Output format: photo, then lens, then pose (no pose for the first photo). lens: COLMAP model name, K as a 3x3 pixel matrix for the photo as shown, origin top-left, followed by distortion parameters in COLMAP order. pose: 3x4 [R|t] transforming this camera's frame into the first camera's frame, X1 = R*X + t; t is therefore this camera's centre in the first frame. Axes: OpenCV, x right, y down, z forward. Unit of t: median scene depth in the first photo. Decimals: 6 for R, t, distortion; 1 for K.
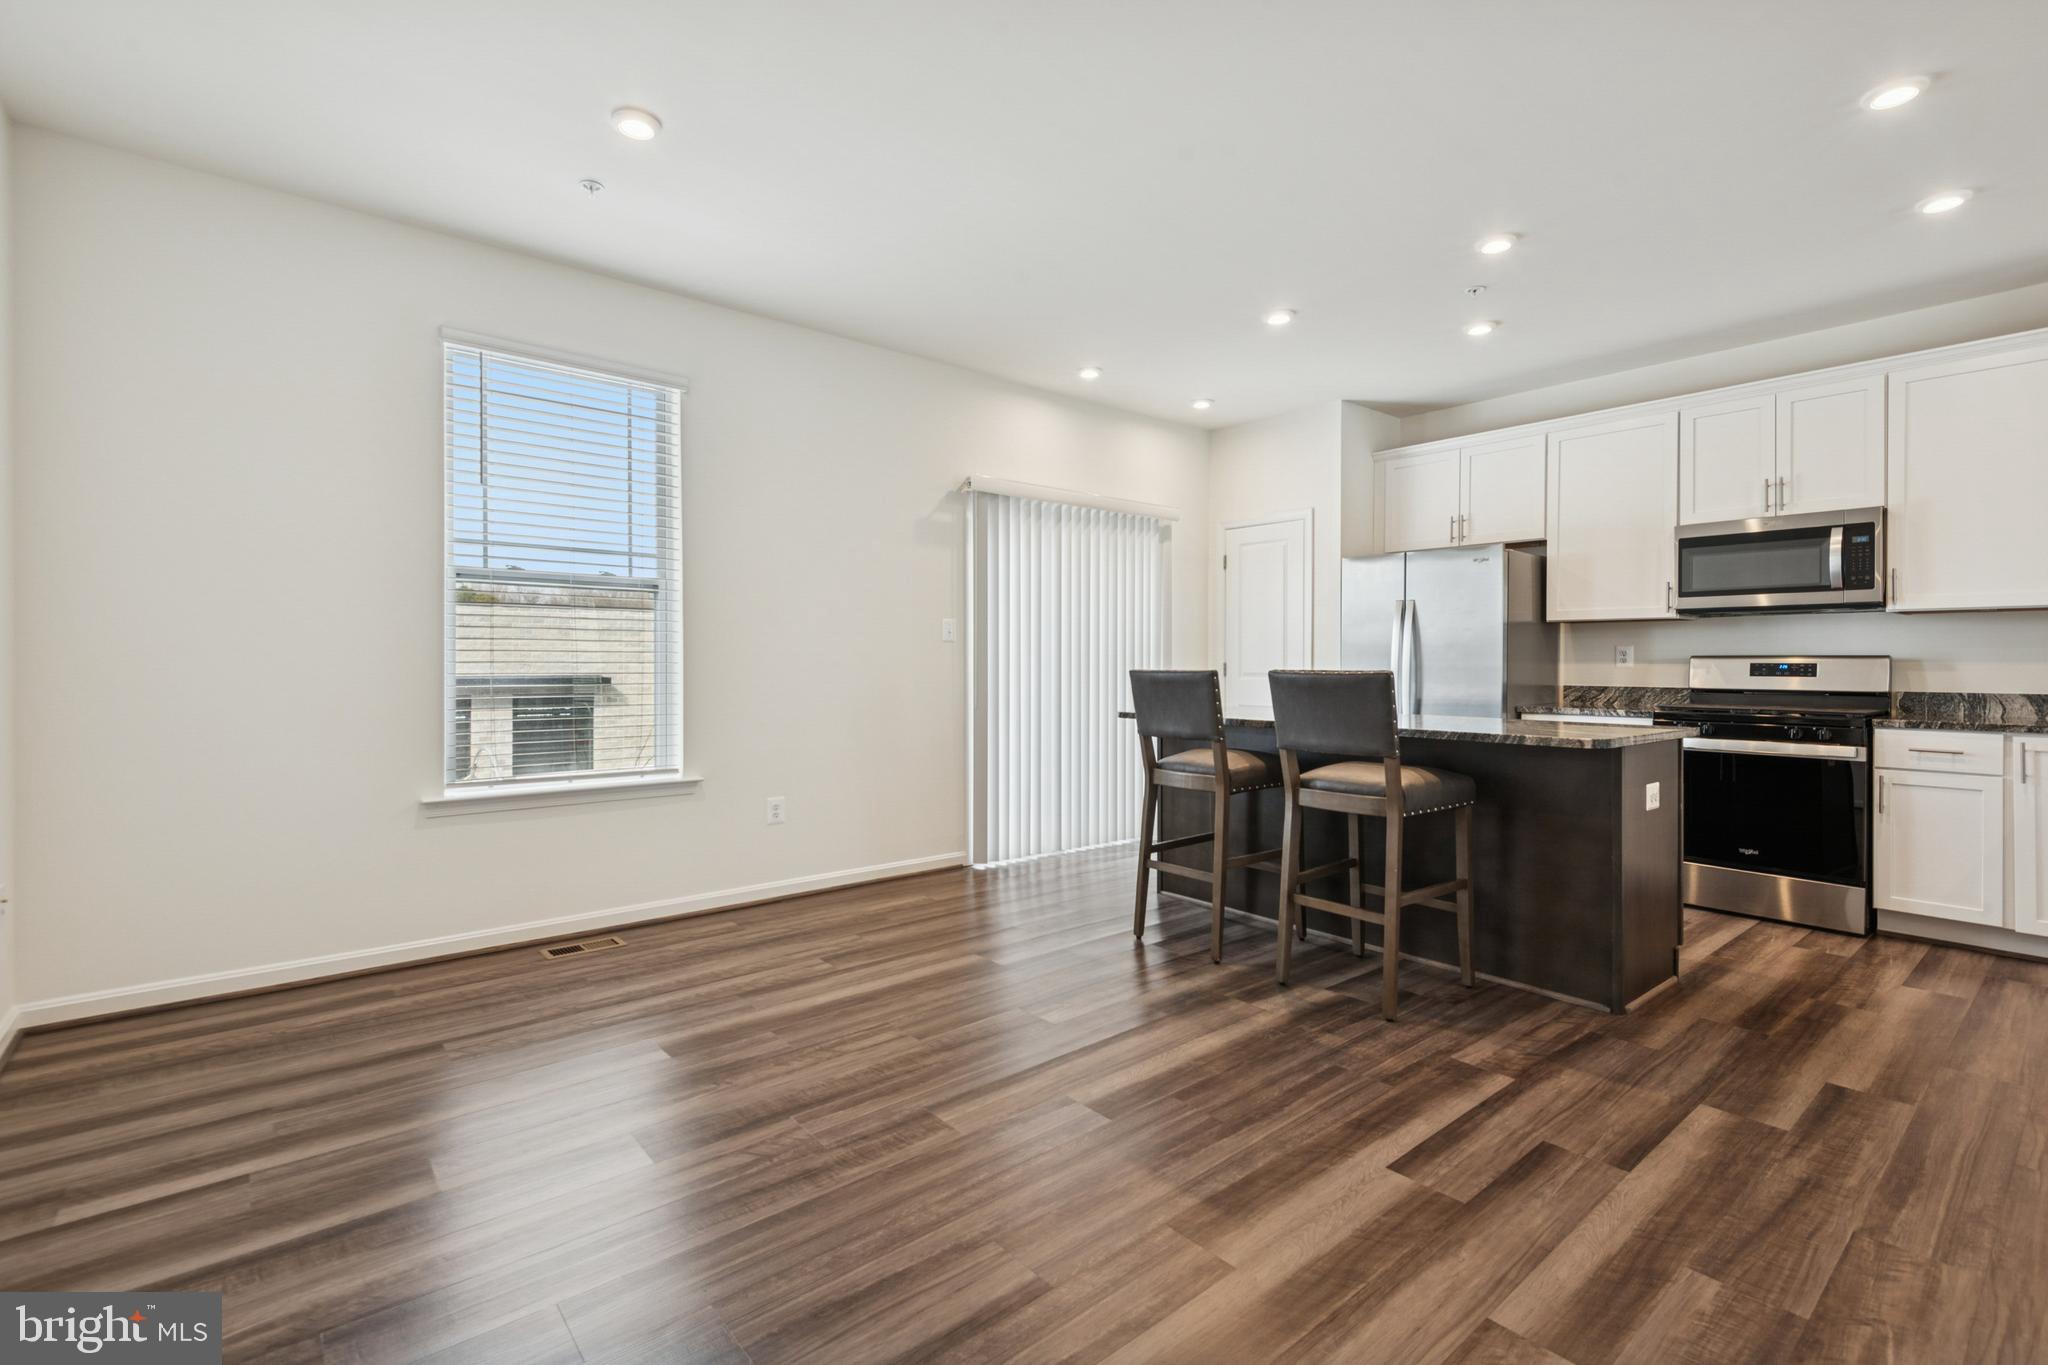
lens RADIAL K [[908.5, 0, 993.3], [0, 908.5, 665.7], [0, 0, 1]] dist [0.000521, -0.005095]
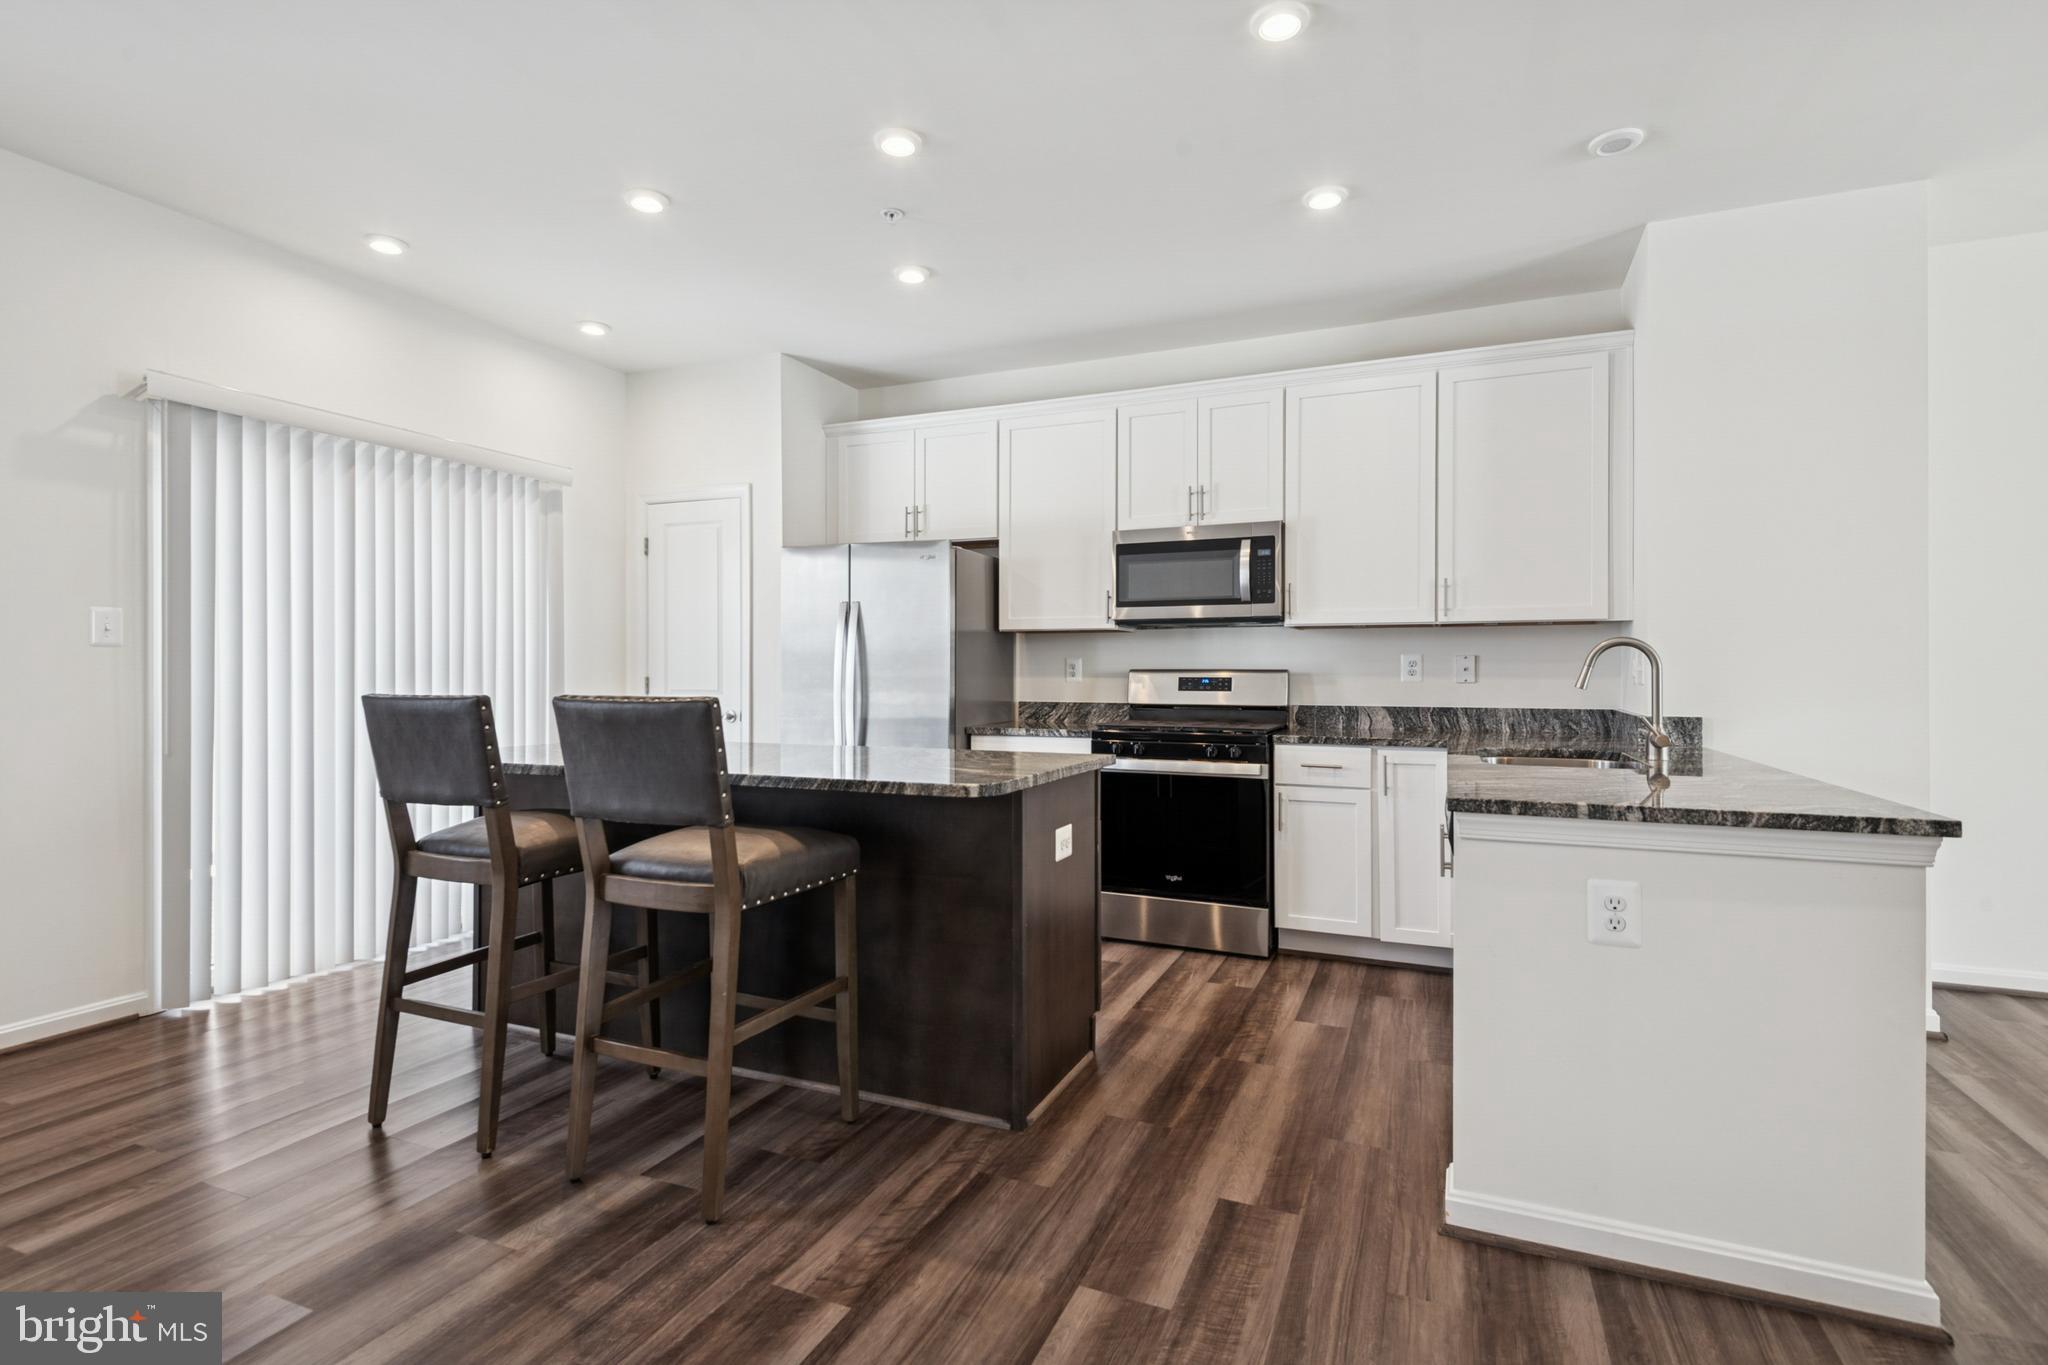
lens RADIAL K [[954.1, 0, 1007.9], [0, 954.1, 667.1], [0, 0, 1]] dist [0.019107, -0.012498]
pose [[0.886749, 0.000934, 0.462251, 0.237388], [0.001861, 0.999983, -0.005591, -0.009763], [-0.462248, 0.005818, 0.886732, 0.213263]]
